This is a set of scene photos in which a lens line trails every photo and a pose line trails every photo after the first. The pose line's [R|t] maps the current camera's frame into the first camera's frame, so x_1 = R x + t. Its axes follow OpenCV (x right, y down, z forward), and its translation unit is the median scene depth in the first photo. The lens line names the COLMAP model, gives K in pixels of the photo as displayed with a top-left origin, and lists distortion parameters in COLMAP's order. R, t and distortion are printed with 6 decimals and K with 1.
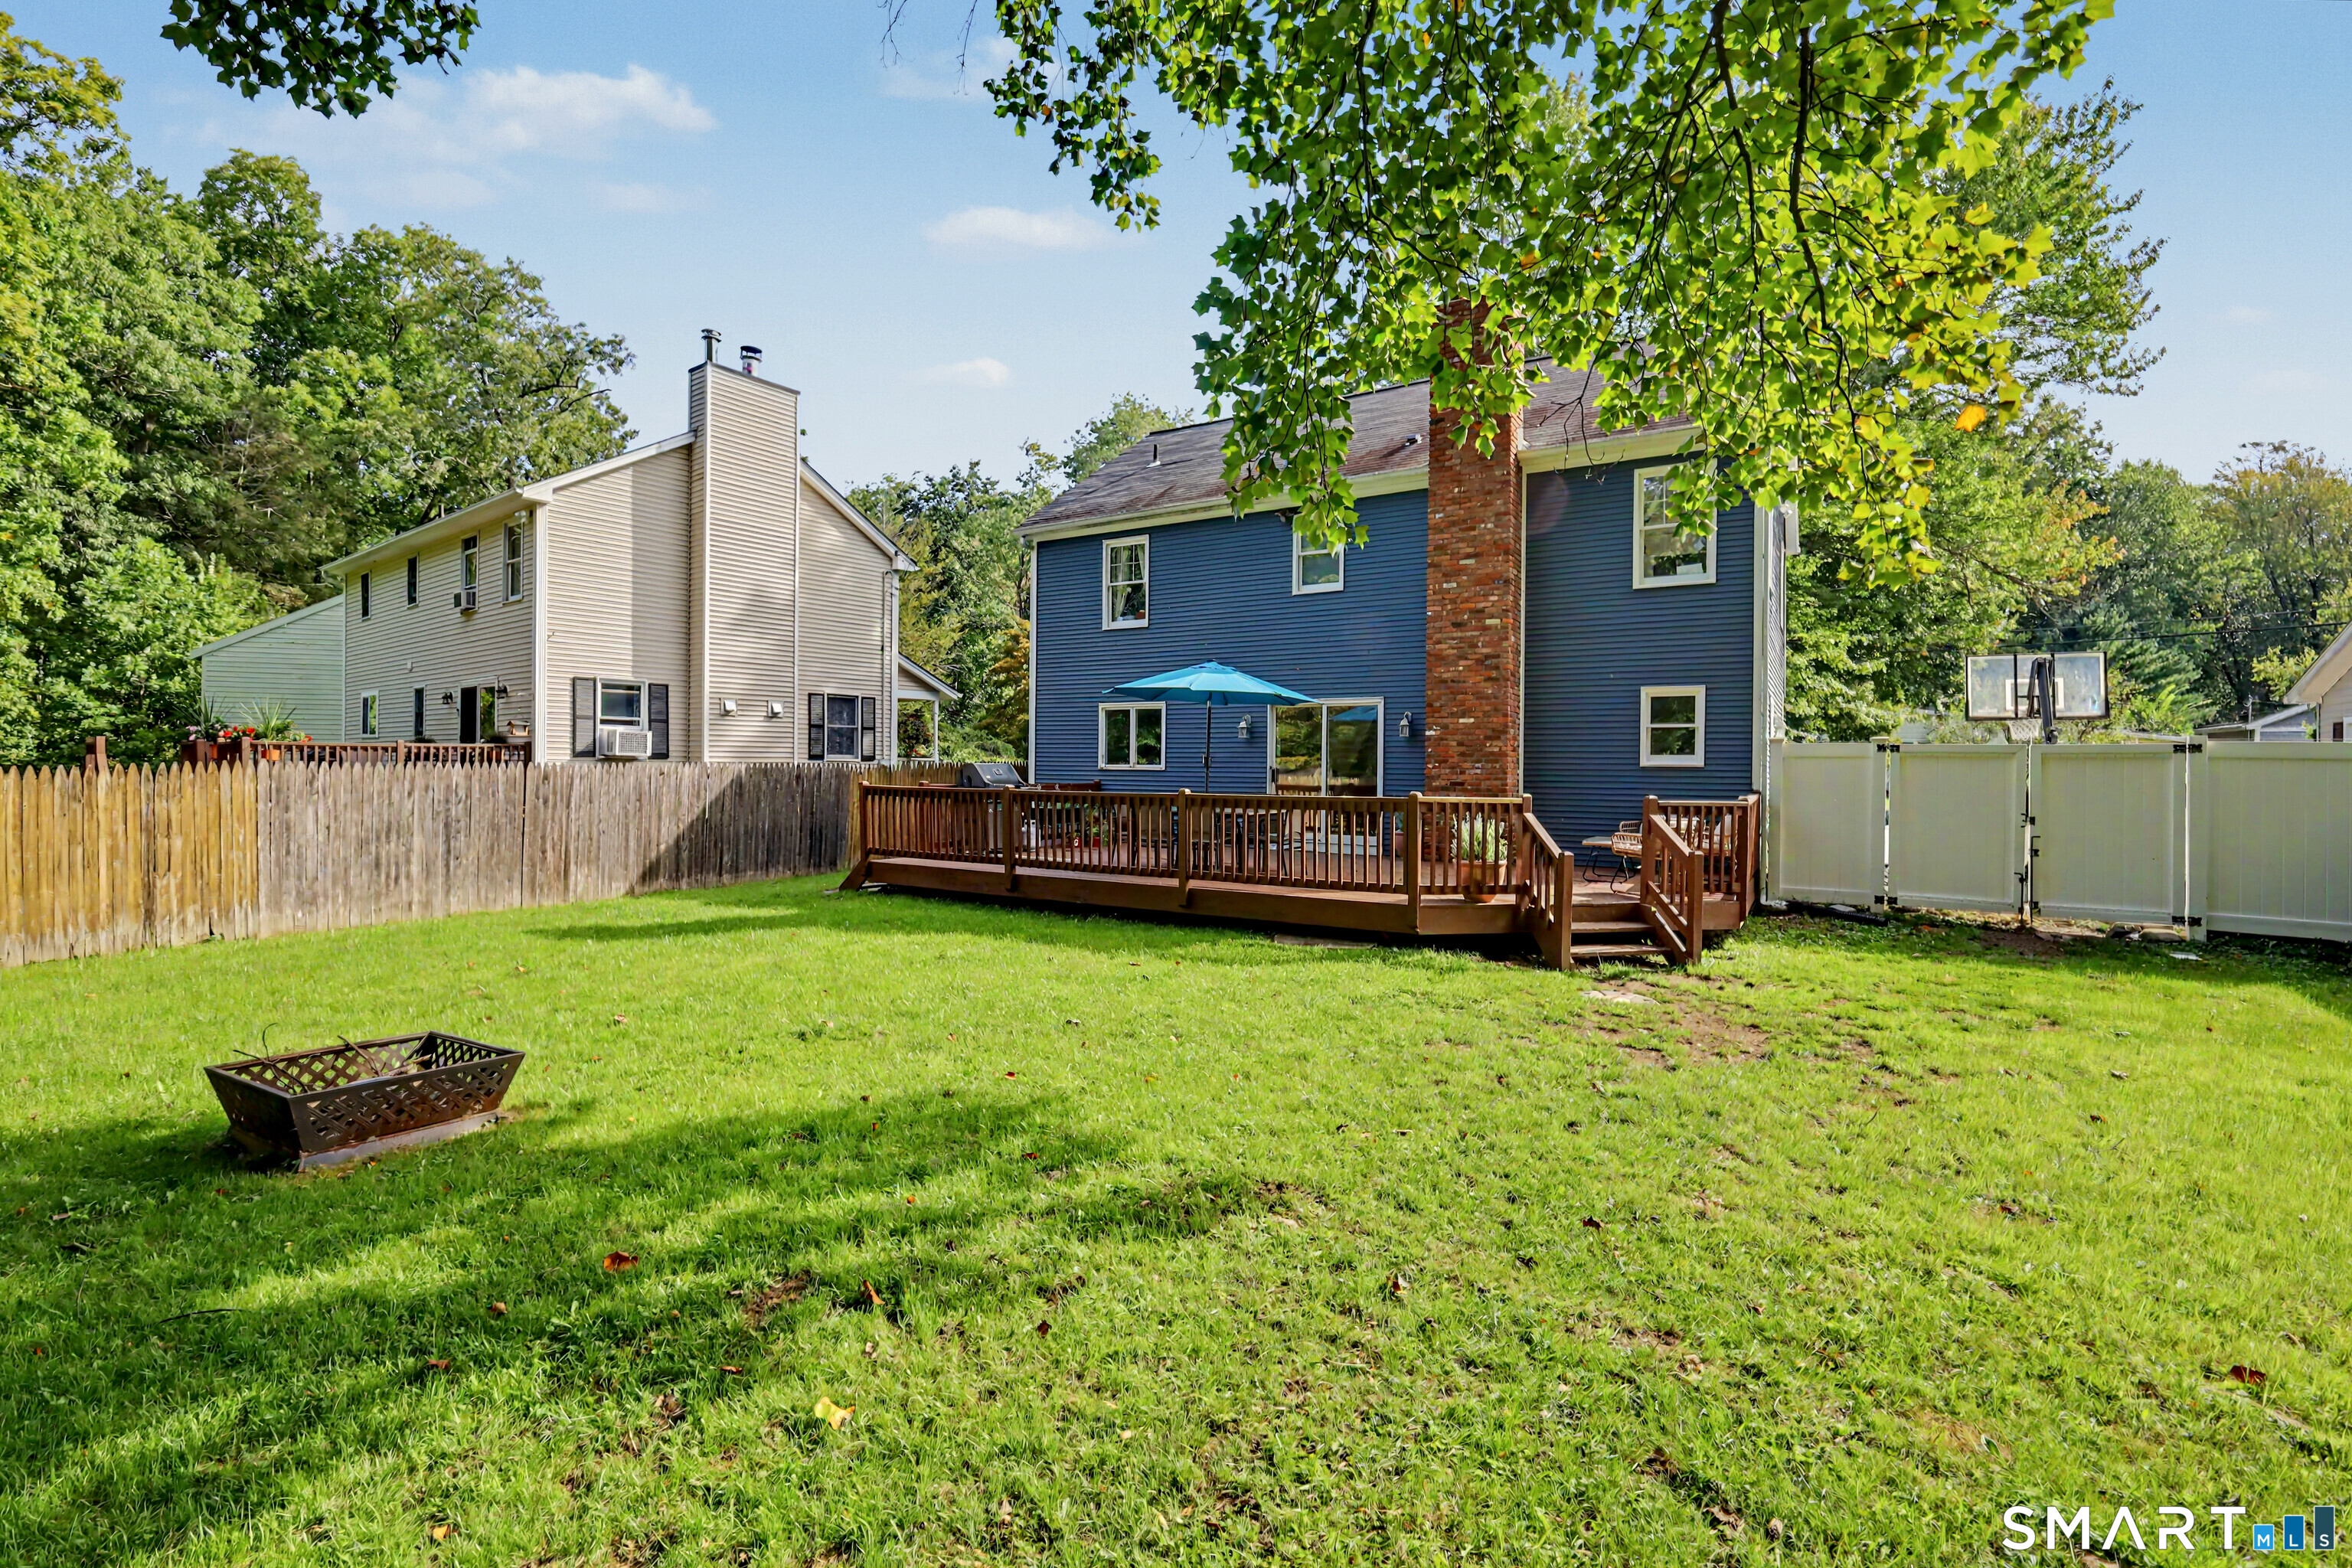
lens RADIAL K [[1053.1, 0, 1168.3], [0, 1053.1, 771.4], [0, 0, 1]] dist [0.010514, 0.000266]
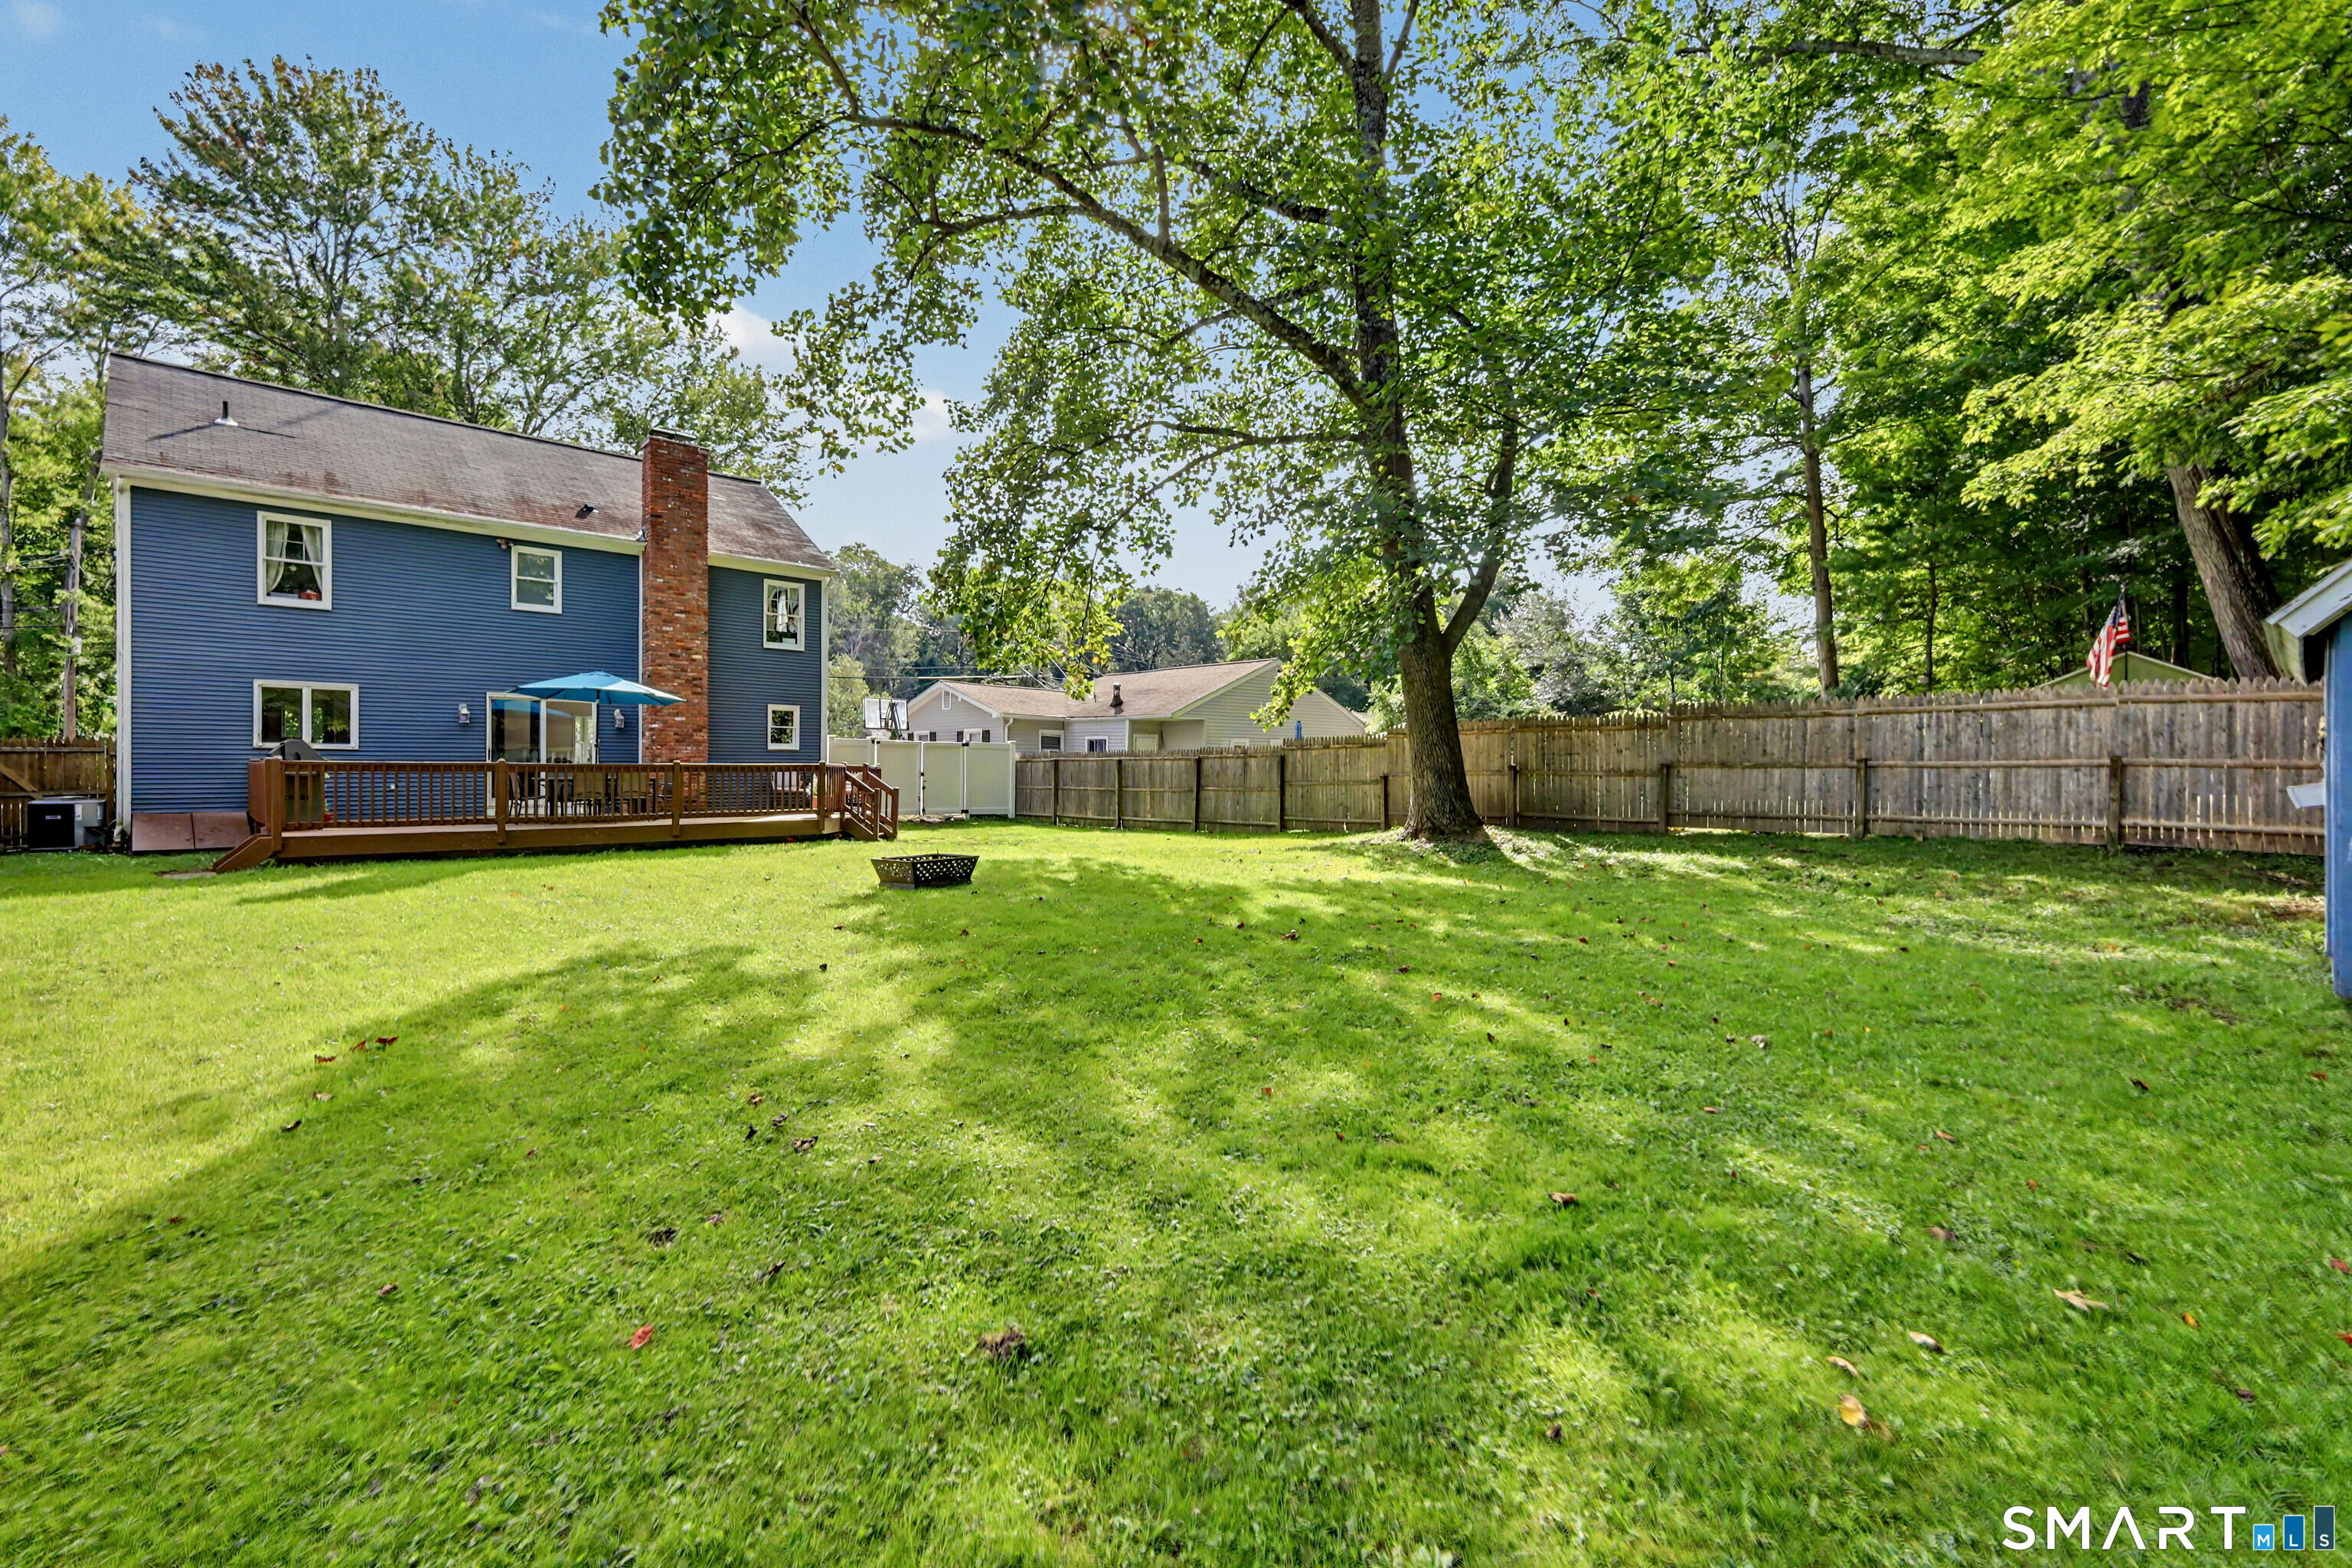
lens RADIAL K [[1053.1, 0, 1168.3], [0, 1053.1, 771.4], [0, 0, 1]] dist [0.010514, 0.000266]
pose [[0.219543, -0.009408, 0.975557, -1.110596], [0.009351, 0.999928, 0.007538, 0.023950], [-0.975558, 0.007467, 0.219615, -0.027315]]
